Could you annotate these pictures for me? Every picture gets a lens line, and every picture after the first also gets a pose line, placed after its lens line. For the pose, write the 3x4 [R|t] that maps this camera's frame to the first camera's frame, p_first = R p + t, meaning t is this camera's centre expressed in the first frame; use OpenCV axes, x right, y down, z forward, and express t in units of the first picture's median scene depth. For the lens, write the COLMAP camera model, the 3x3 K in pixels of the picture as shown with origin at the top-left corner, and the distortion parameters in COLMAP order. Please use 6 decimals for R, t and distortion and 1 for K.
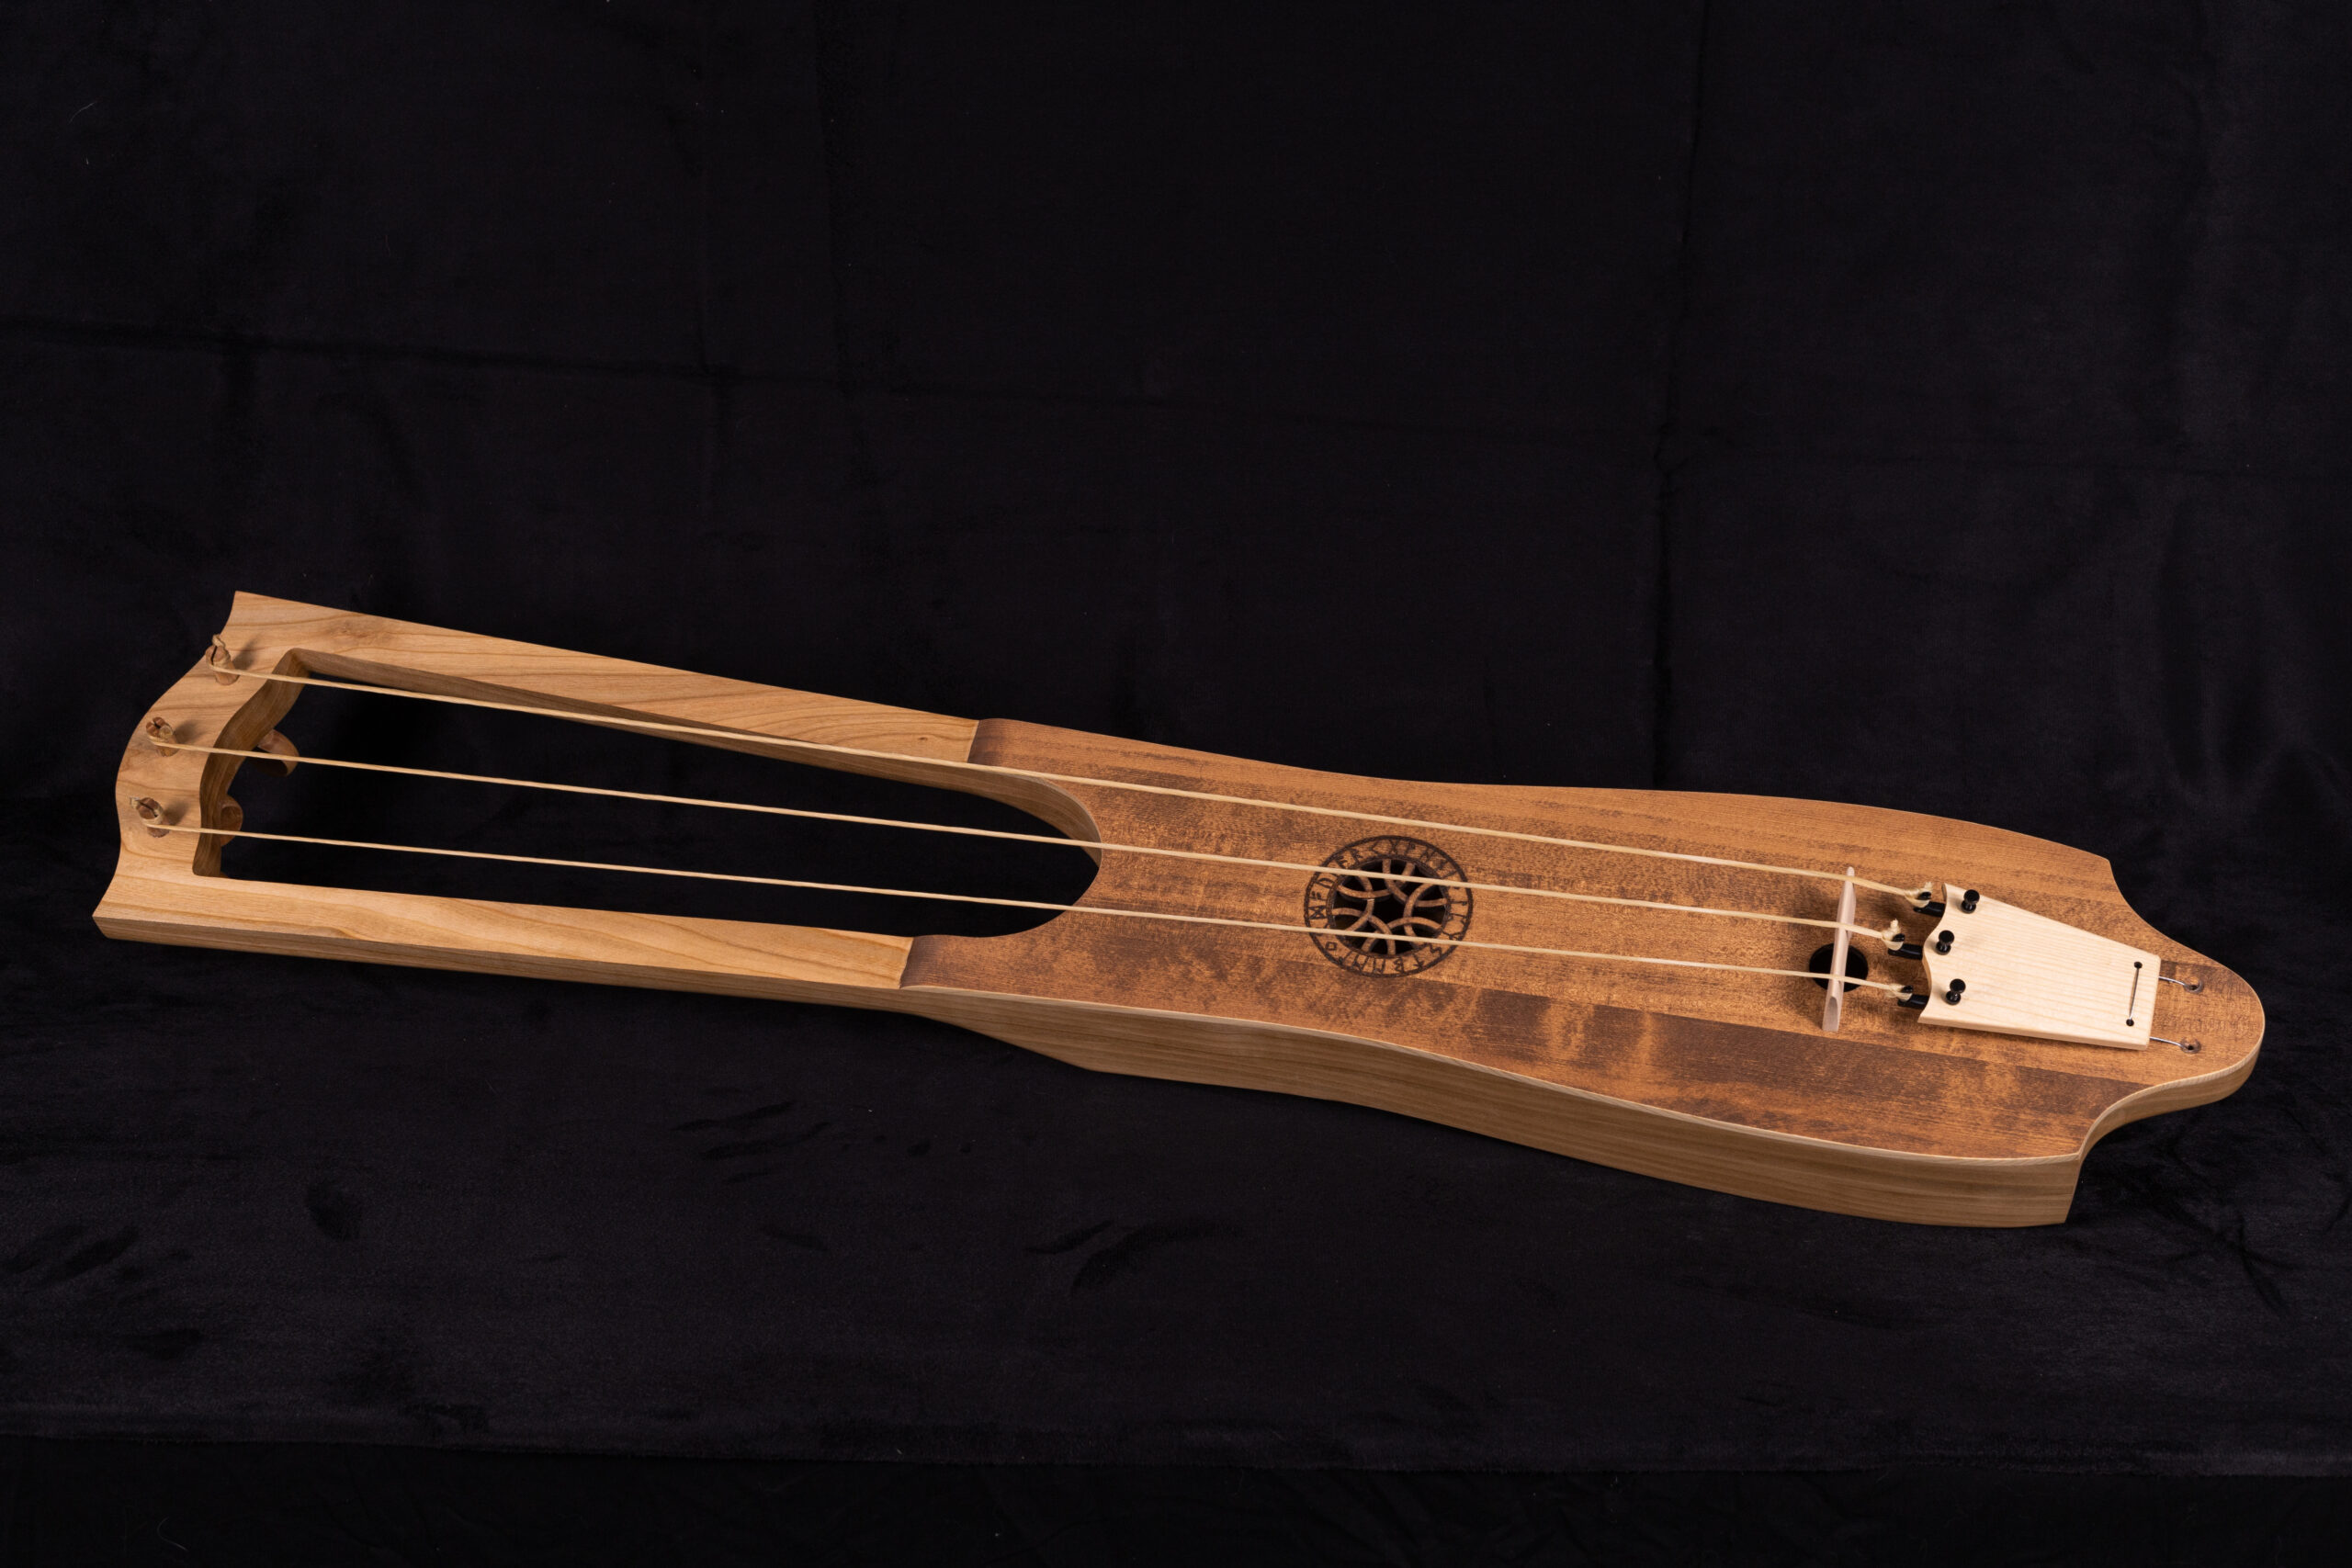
lens RADIAL K [[3528.5, 0, 1176.0], [0, 3528.5, 784.0], [0, 0, 1]] dist [0.051804, -0.078736]
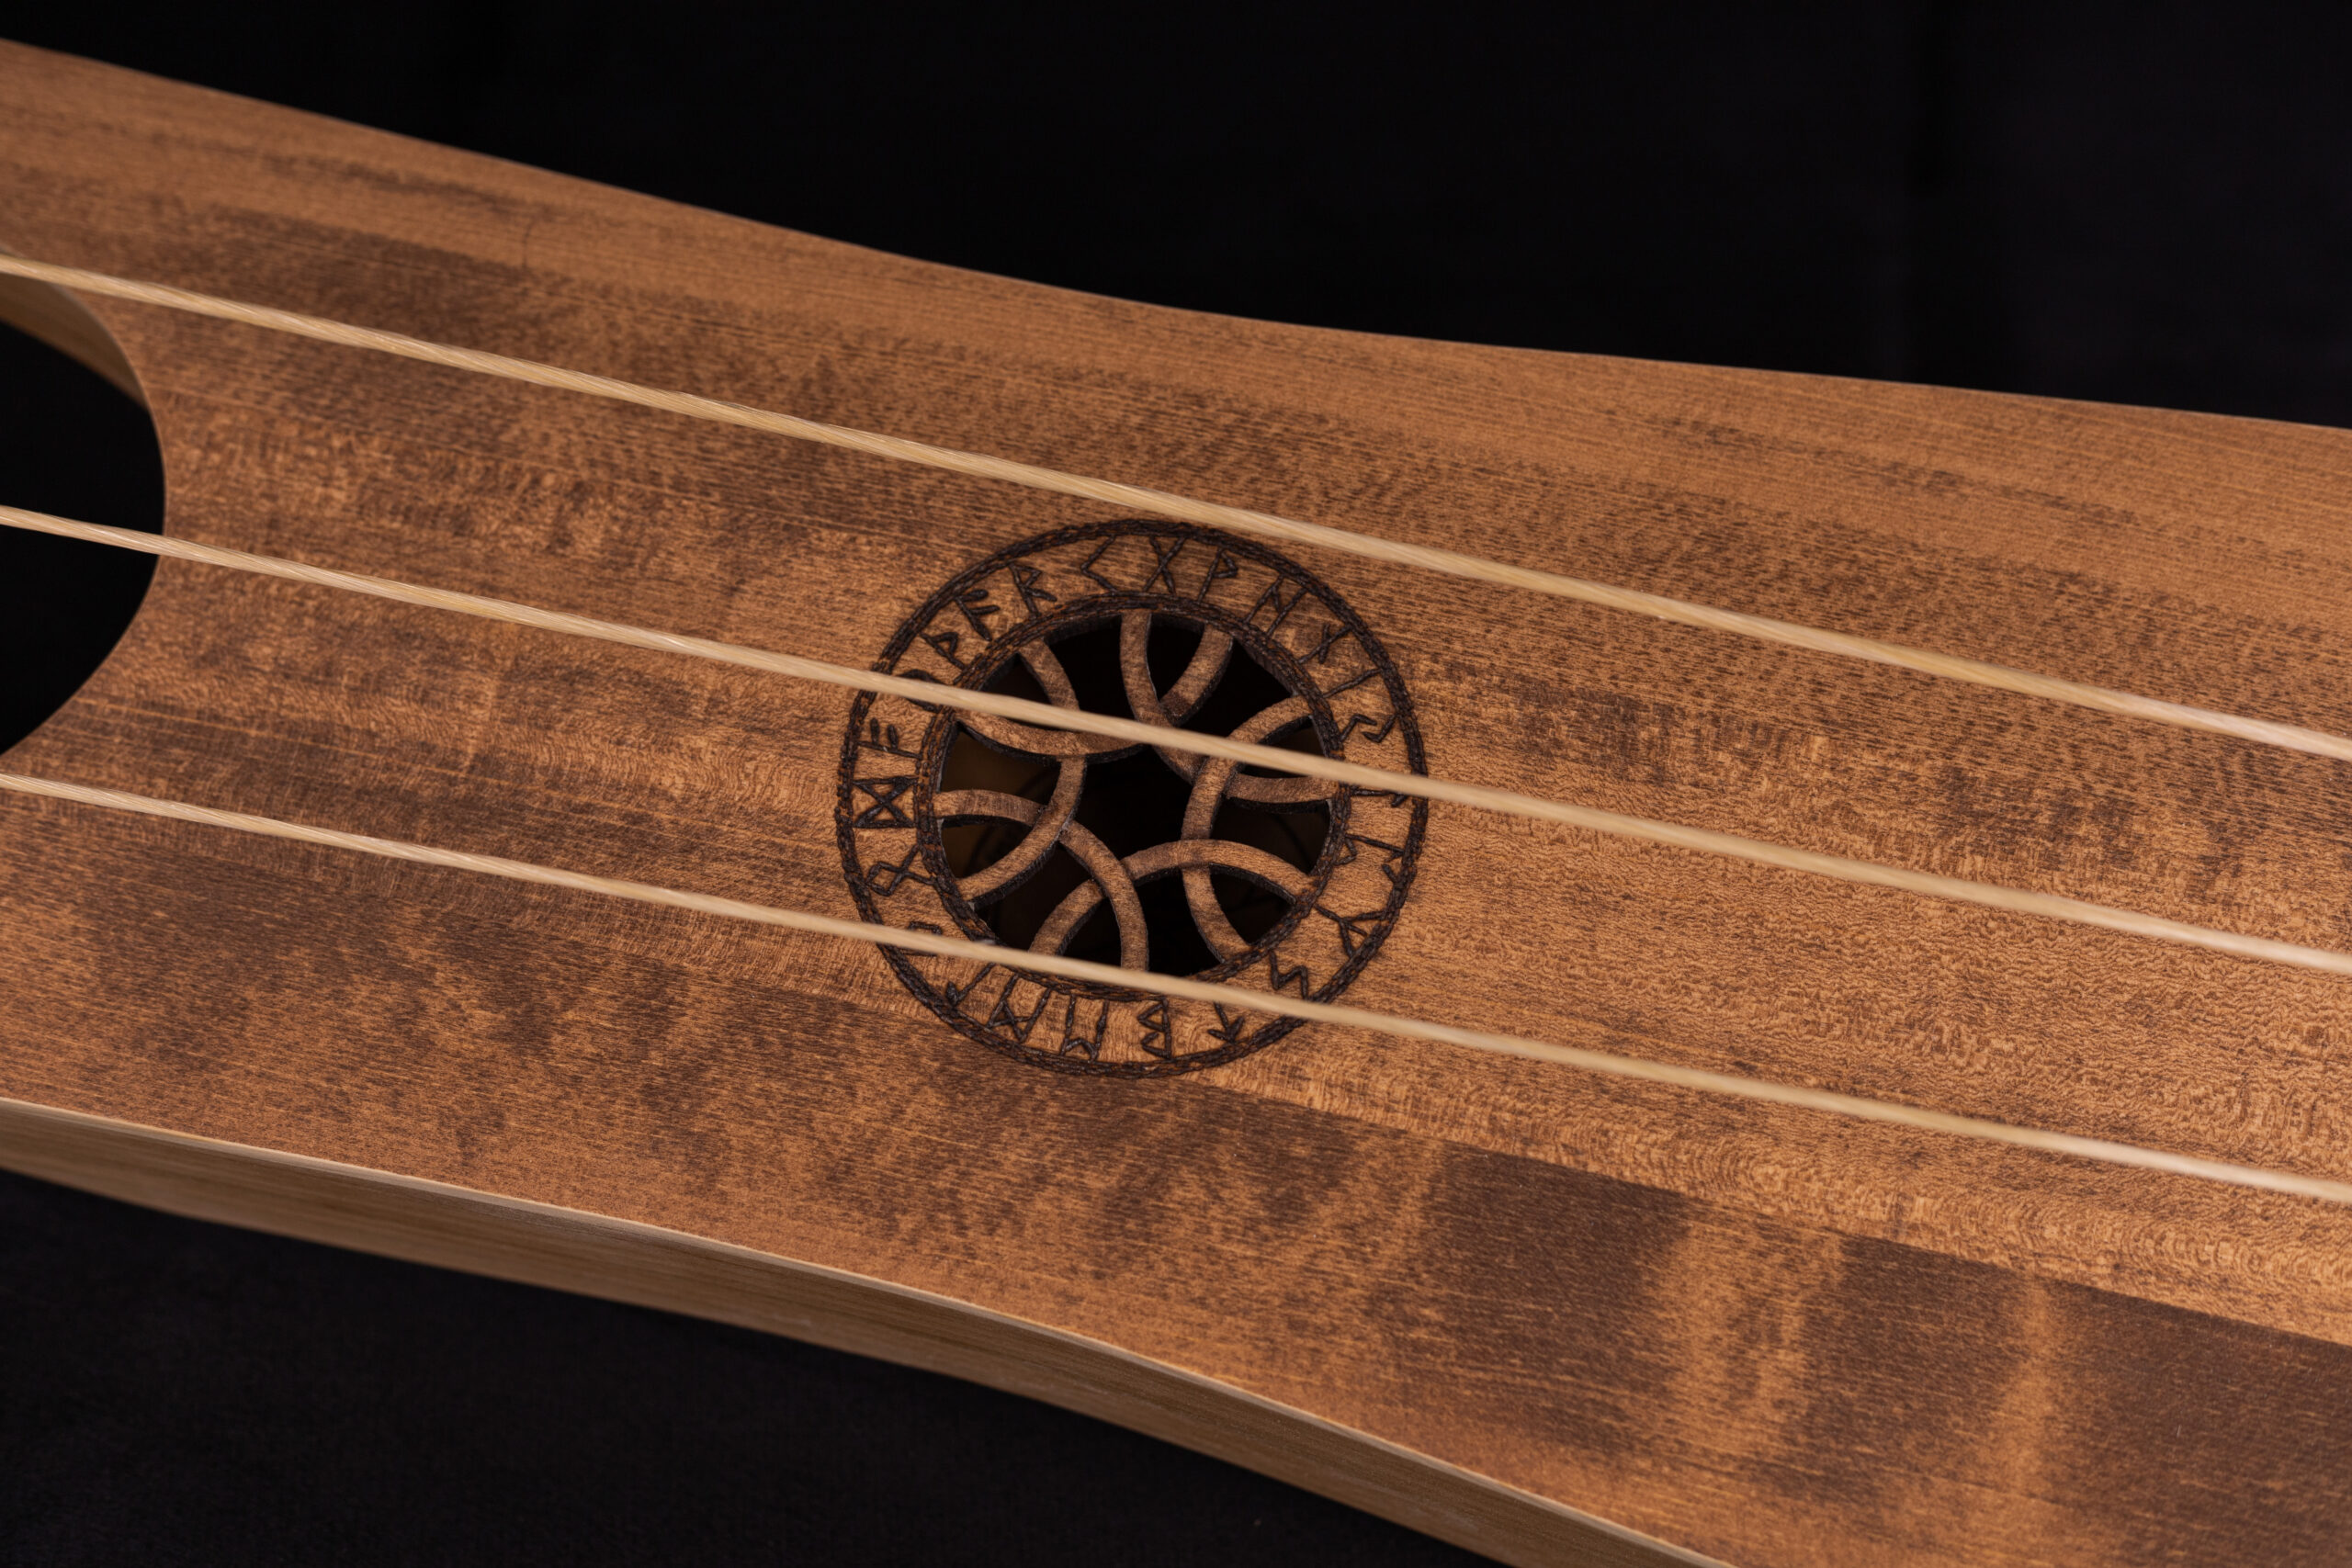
lens RADIAL K [[3588.8, 0, 1176.0], [0, 3588.8, 784.0], [0, 0, 1]] dist [-0.000331, -0.081340]
pose [[0.998487, 0.032597, 0.044283, 0.052033], [-0.043388, 0.961789, 0.270331, -0.045642], [-0.033779, -0.271844, 0.961748, 0.738143]]
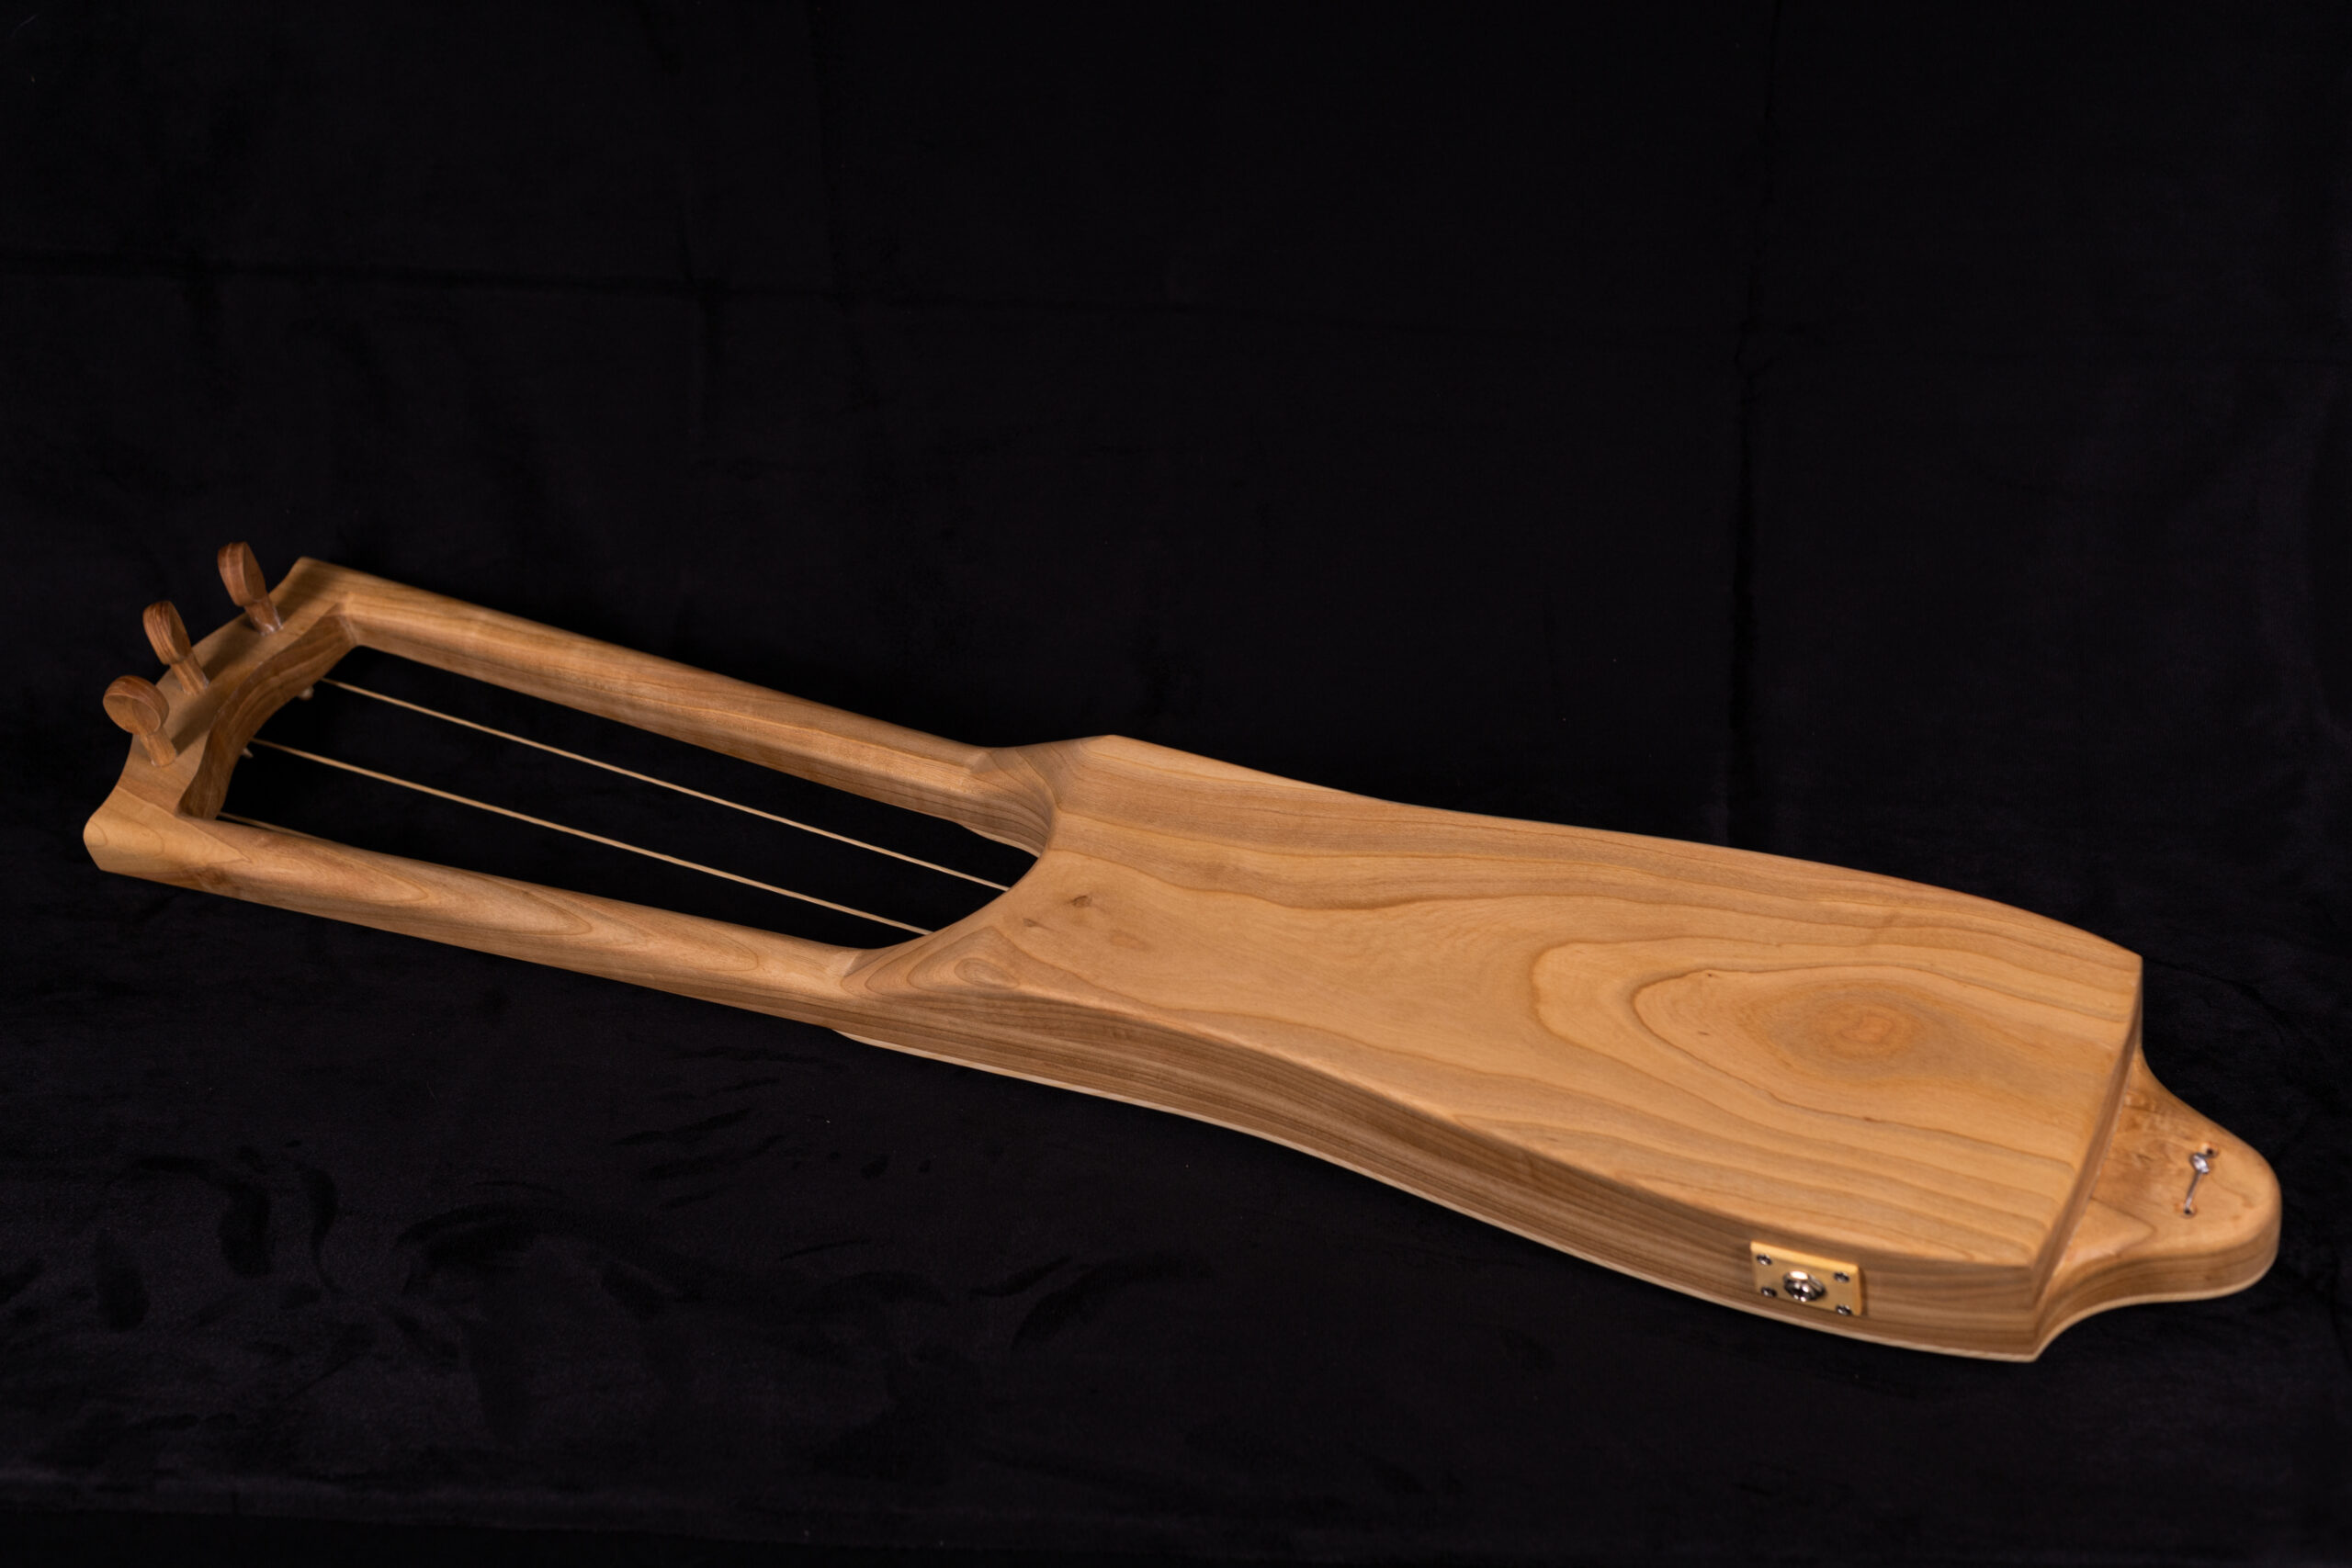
lens RADIAL K [[3523.3, 0, 1176.0], [0, 3523.3, 784.0], [0, 0, 1]] dist [0.014665, 0.055286]
pose [[0.994530, -0.005222, -0.104325, 0.112995], [0.014040, 0.996370, 0.083965, -0.080495], [0.103508, -0.084970, 0.990993, 0.113295]]
